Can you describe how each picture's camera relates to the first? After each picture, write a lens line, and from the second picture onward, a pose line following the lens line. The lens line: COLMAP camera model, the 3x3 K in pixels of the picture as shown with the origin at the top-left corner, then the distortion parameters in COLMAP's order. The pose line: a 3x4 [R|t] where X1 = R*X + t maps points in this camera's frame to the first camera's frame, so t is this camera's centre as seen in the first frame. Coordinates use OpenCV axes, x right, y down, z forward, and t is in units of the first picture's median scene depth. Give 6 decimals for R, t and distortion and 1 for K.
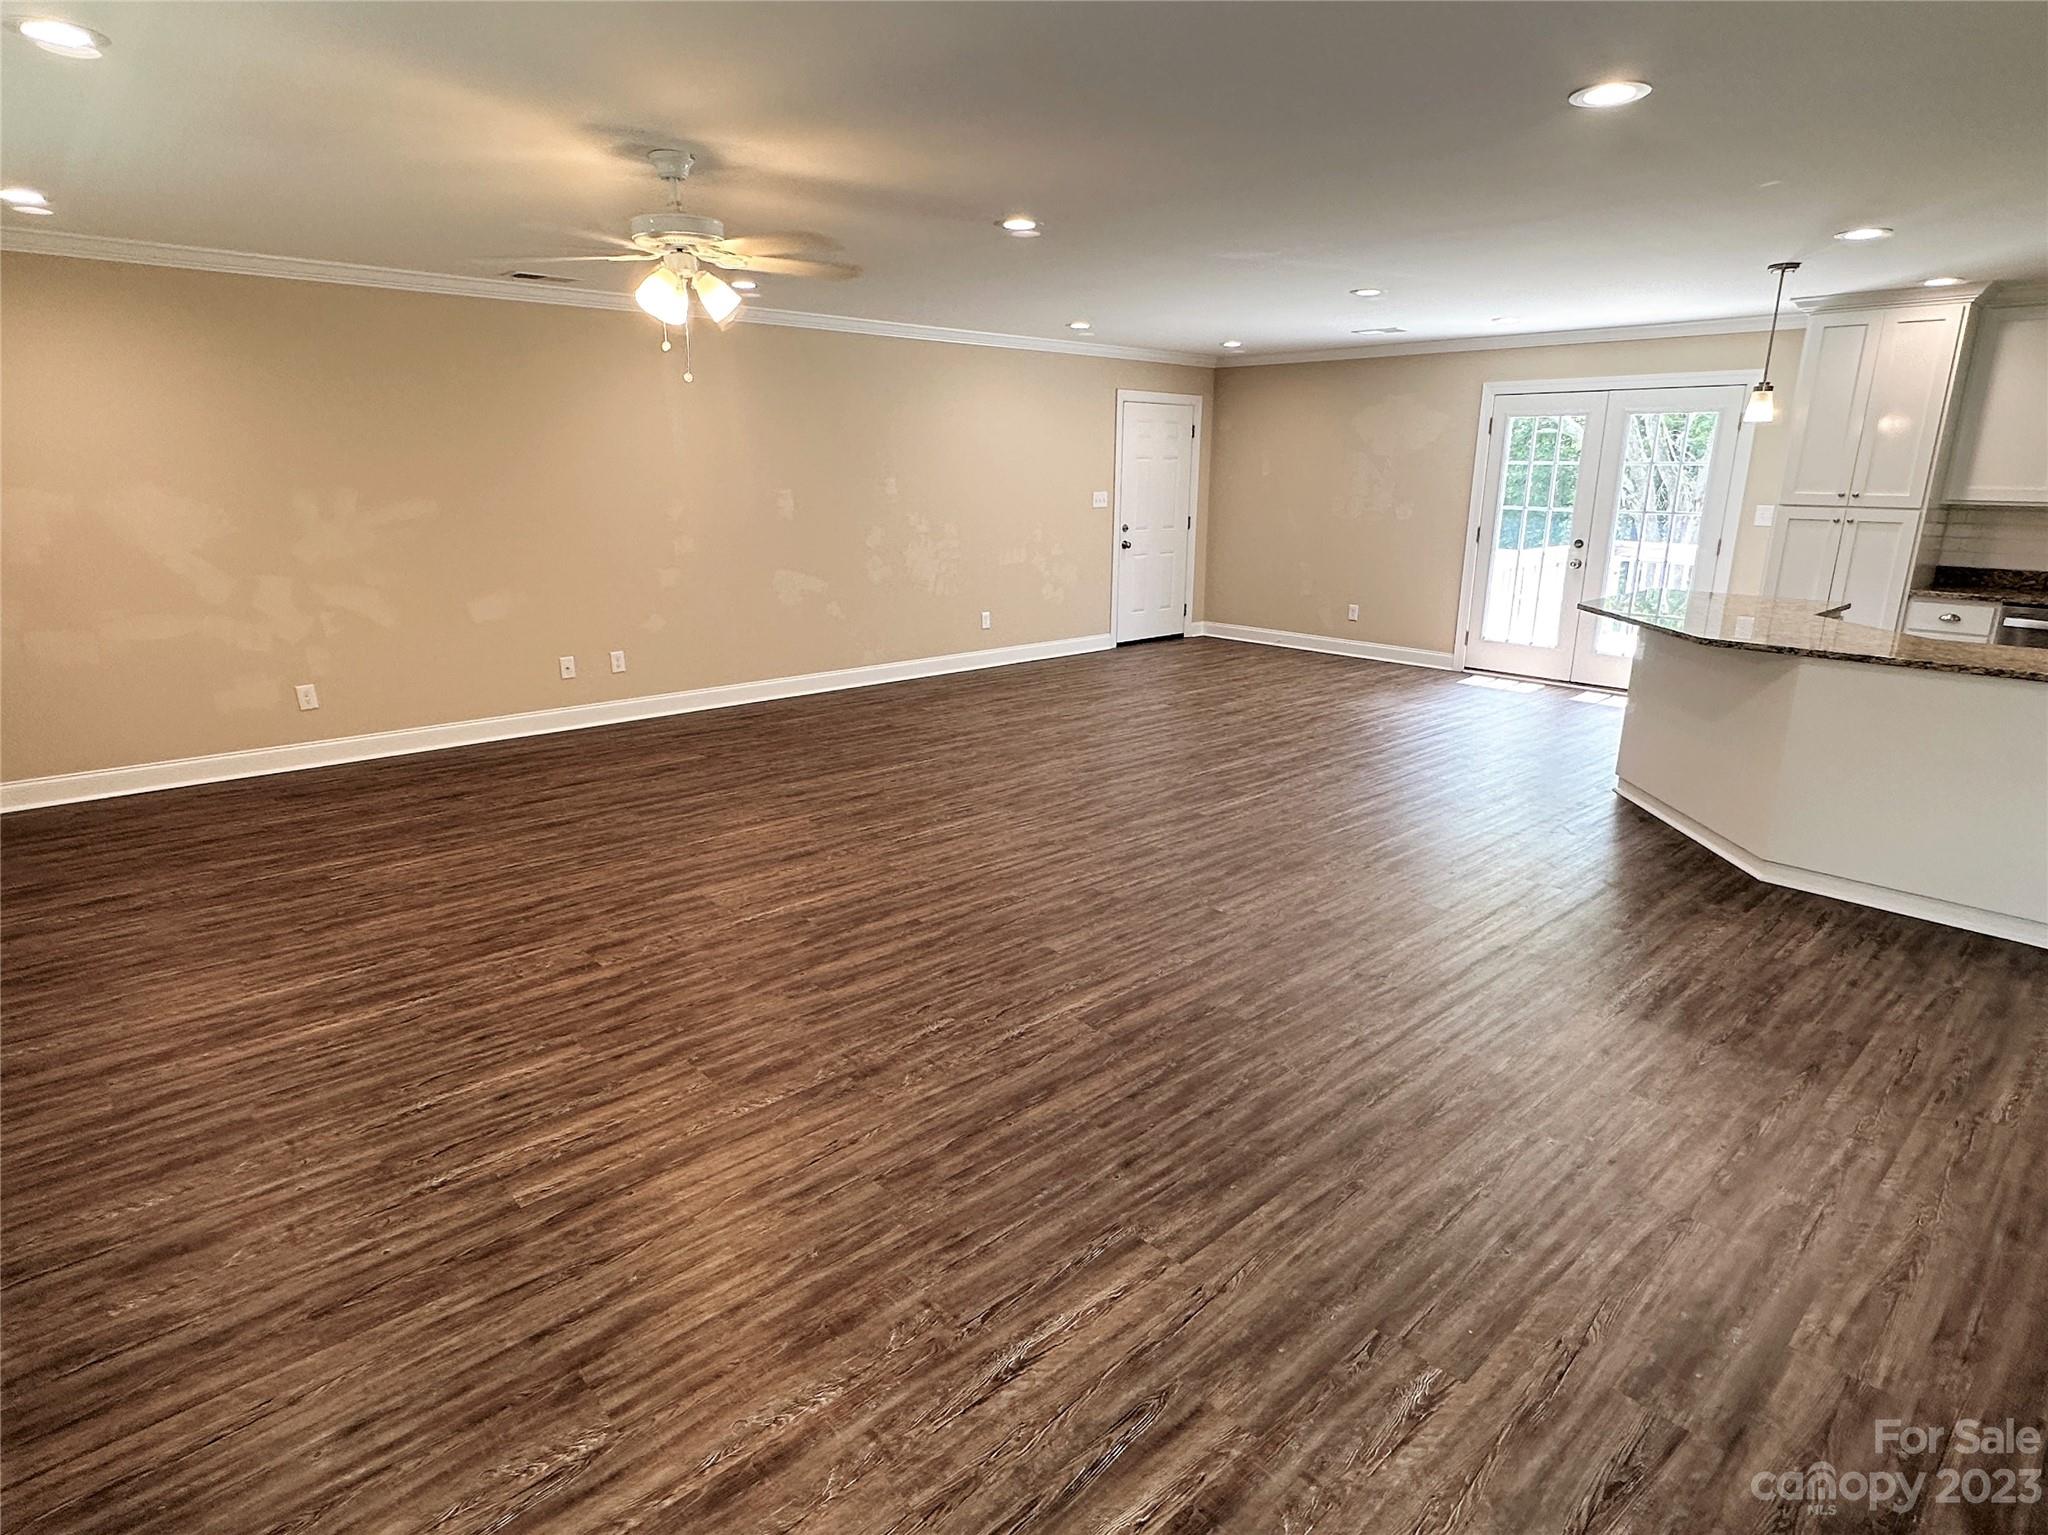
lens RADIAL K [[1094.3, 0, 1022.6], [0, 1094.3, 787.0], [0, 0, 1]] dist [-0.009565, 0.002949]
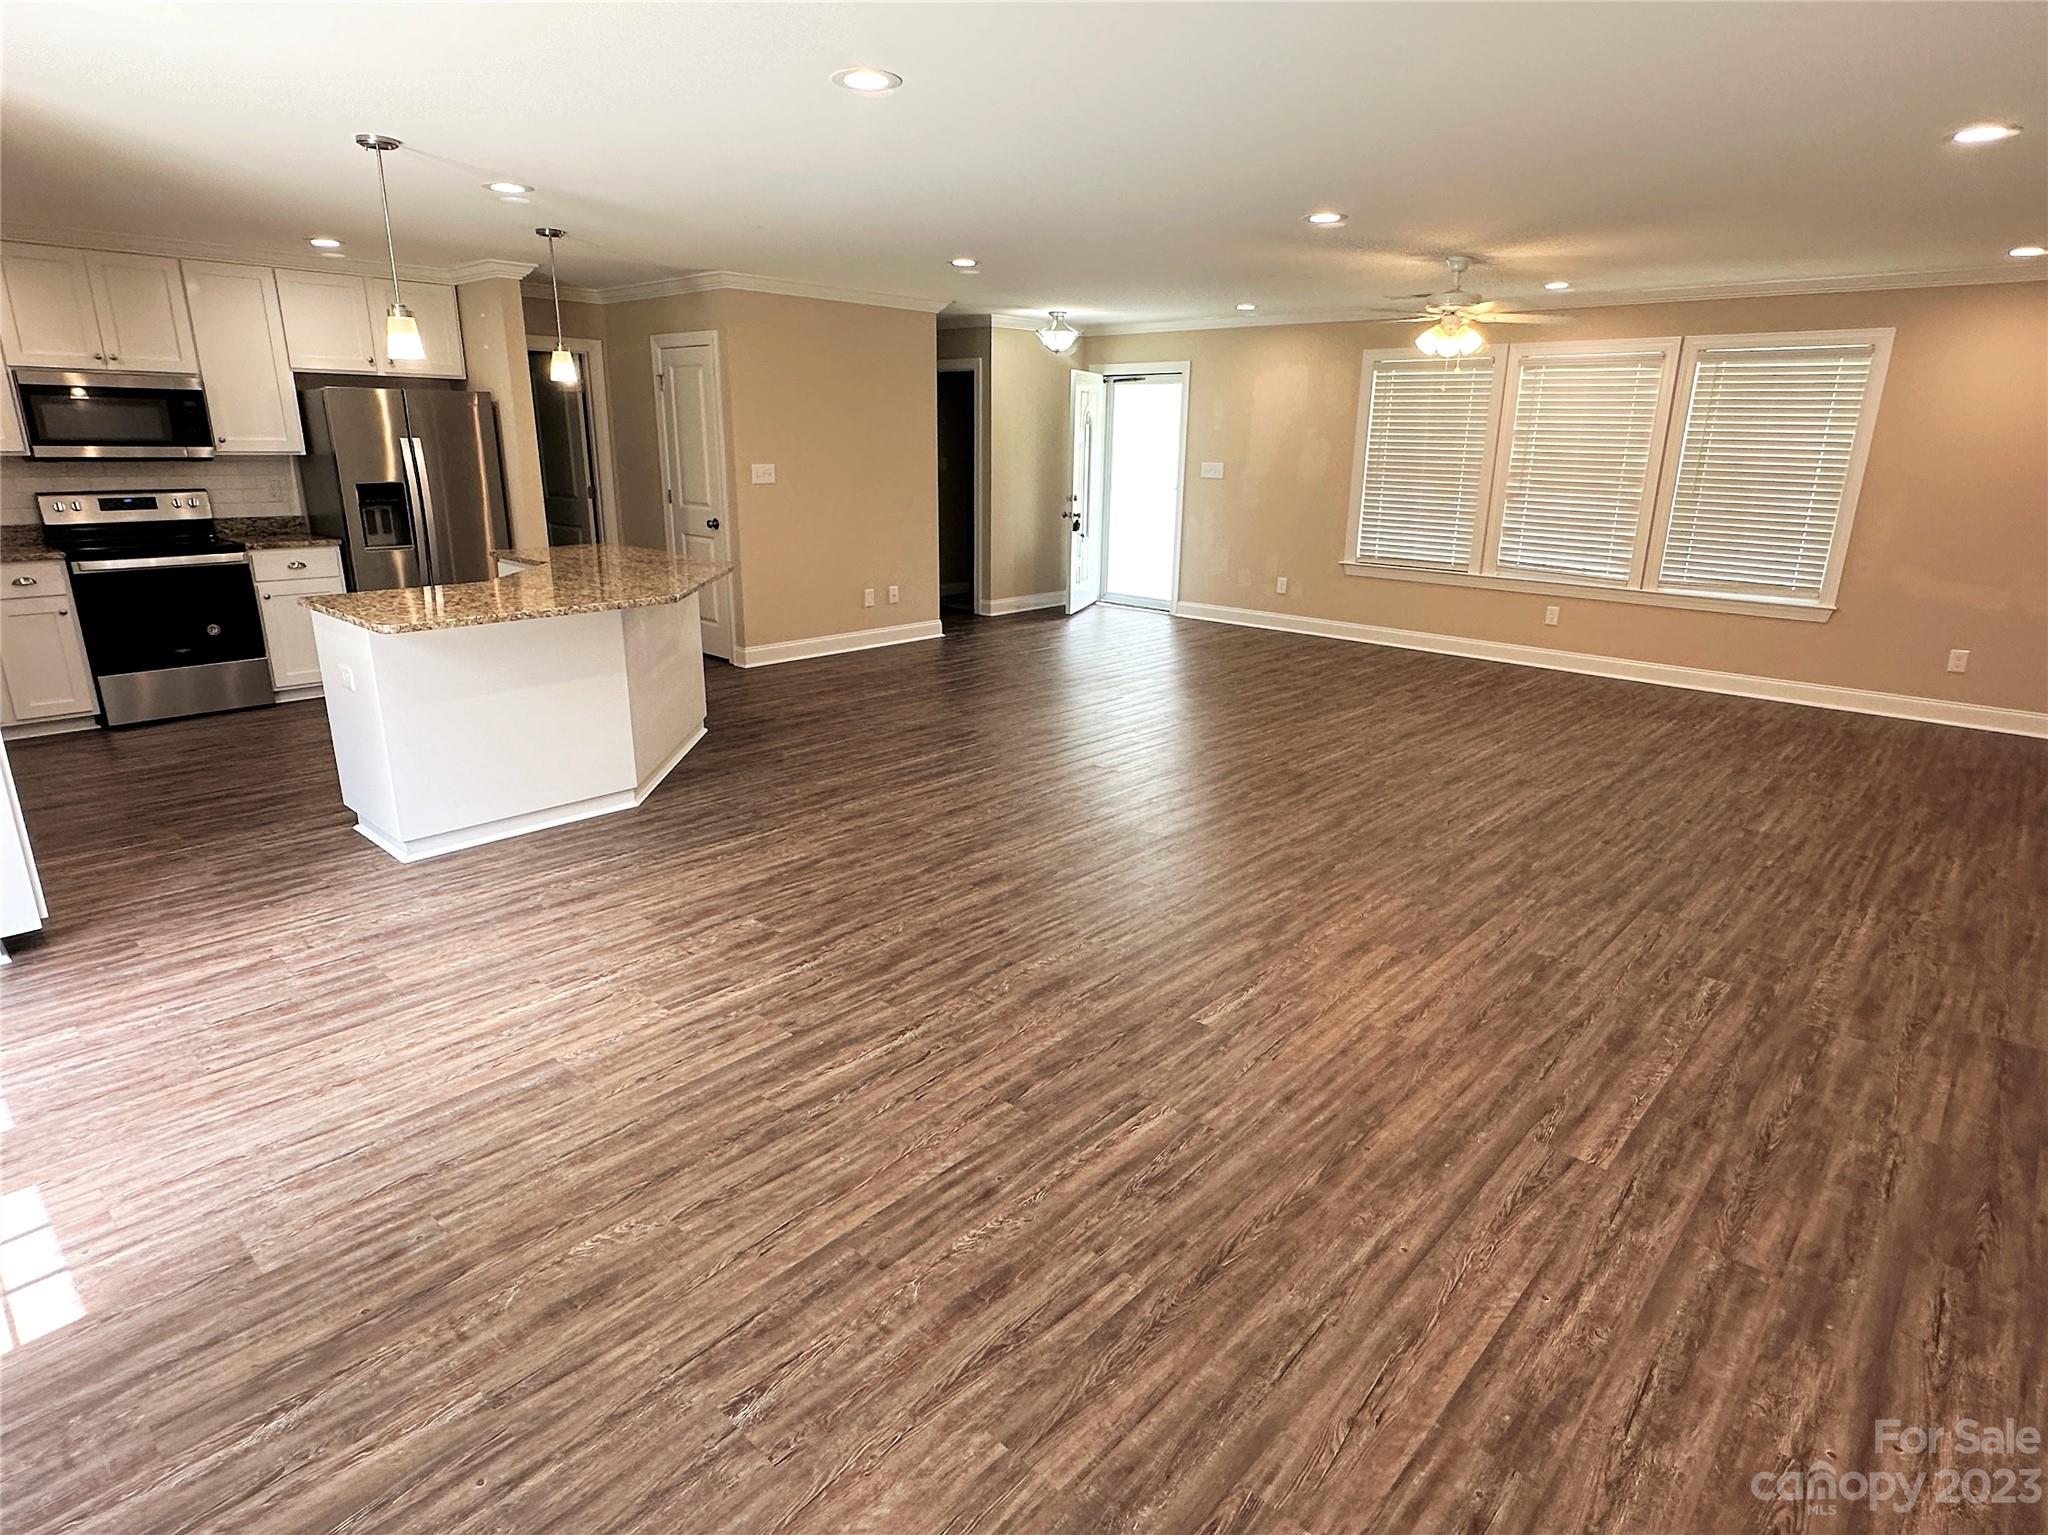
lens RADIAL K [[1094.3, 0, 1028.0], [0, 1094.3, 781.7], [0, 0, 1]] dist [-0.009565, 0.002949]
pose [[-0.994656, 0.012805, -0.102448, 0.295418], [-0.046521, 0.830253, 0.555442, -0.457655], [0.092171, 0.557240, -0.825220, 1.569180]]
